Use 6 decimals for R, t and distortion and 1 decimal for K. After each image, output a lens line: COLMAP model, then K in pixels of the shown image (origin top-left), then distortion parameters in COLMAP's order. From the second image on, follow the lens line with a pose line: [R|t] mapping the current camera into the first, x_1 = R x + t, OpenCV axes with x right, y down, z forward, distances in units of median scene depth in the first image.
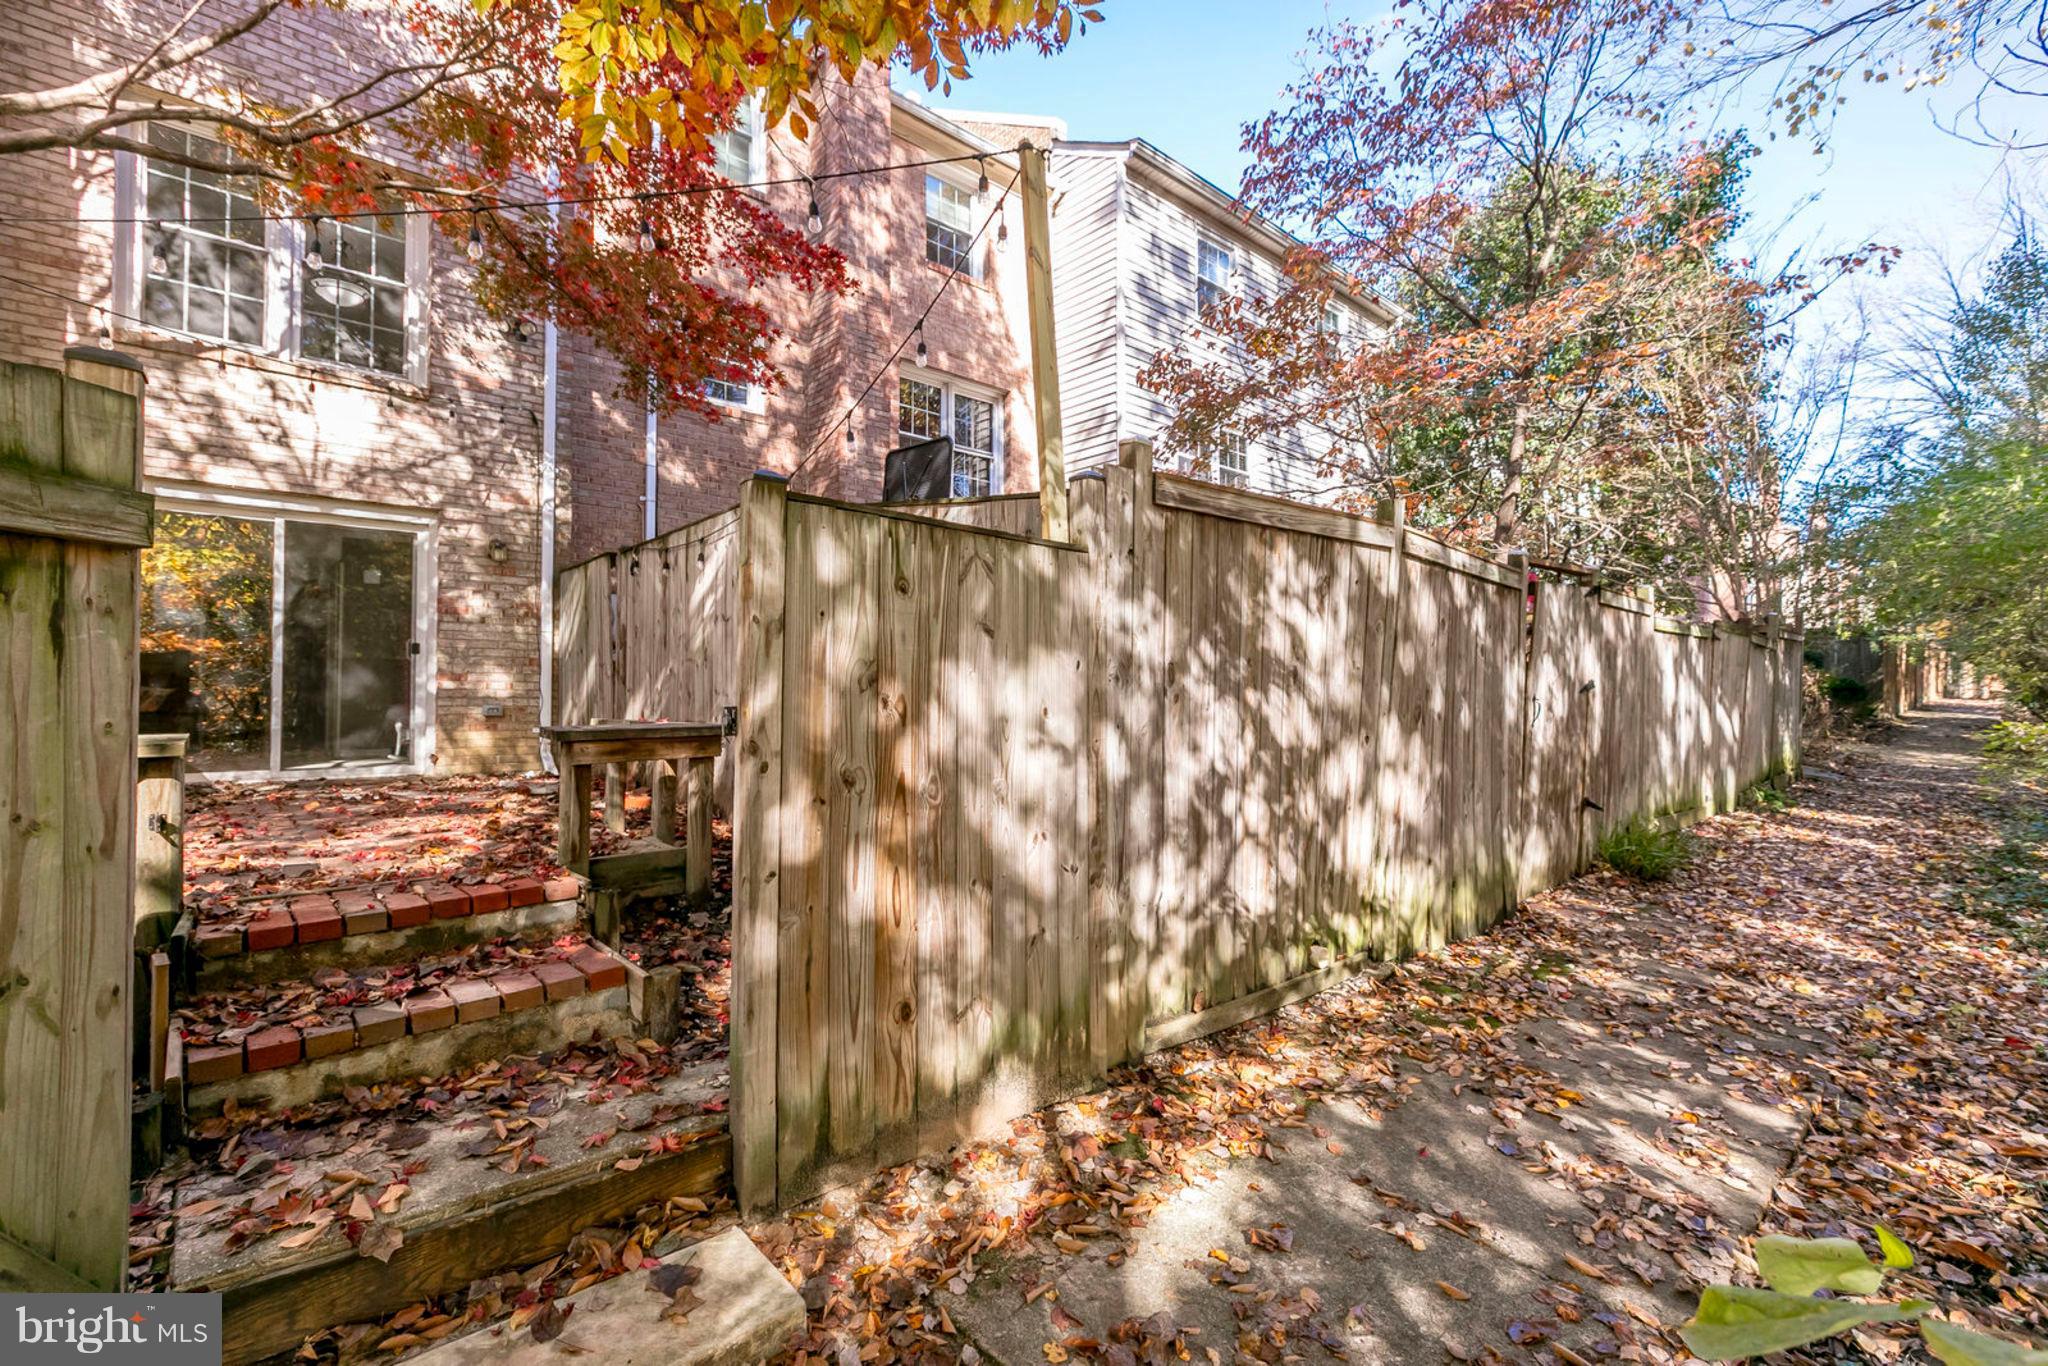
lens RADIAL K [[934.2, 0, 1024.0], [0, 934.2, 683.0], [0, 0, 1]] dist [0.000719, -0.000015]
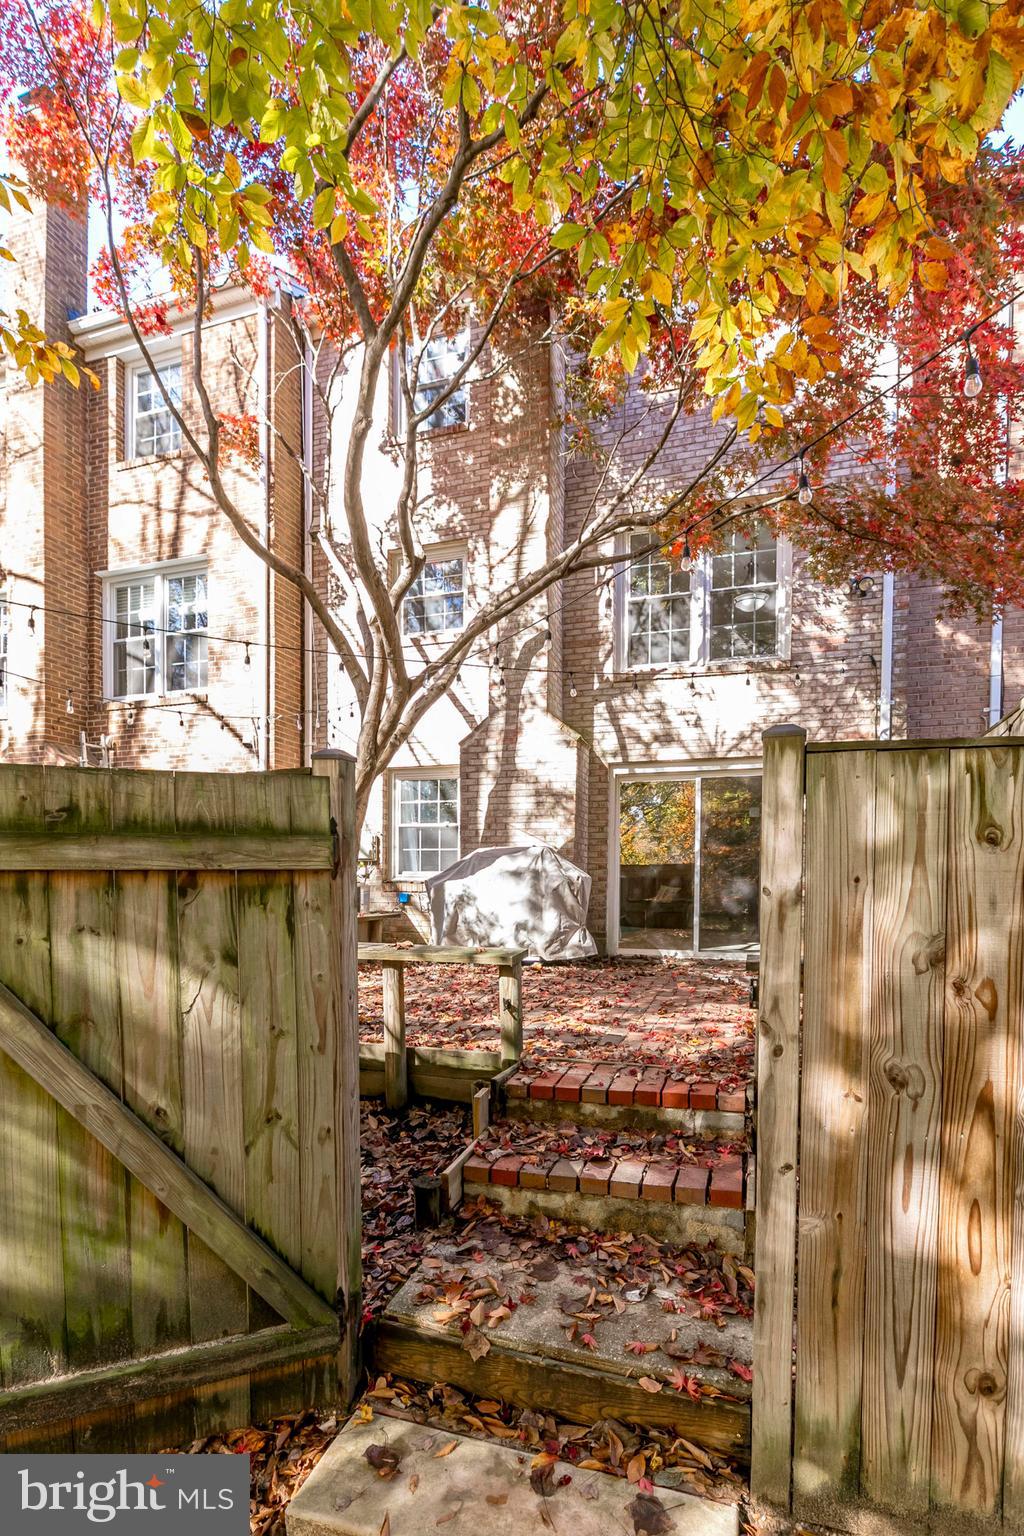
lens RADIAL K [[761.9, 0, 511.5], [0, 761.9, 903.3], [0, 0, 1]] dist [-0.016346, -0.000368]
pose [[0.474777, 0.035017, -0.879409, 0.114459], [0.012721, 0.998831, 0.046640, -0.042487], [0.880014, -0.033330, 0.473777, 0.191602]]
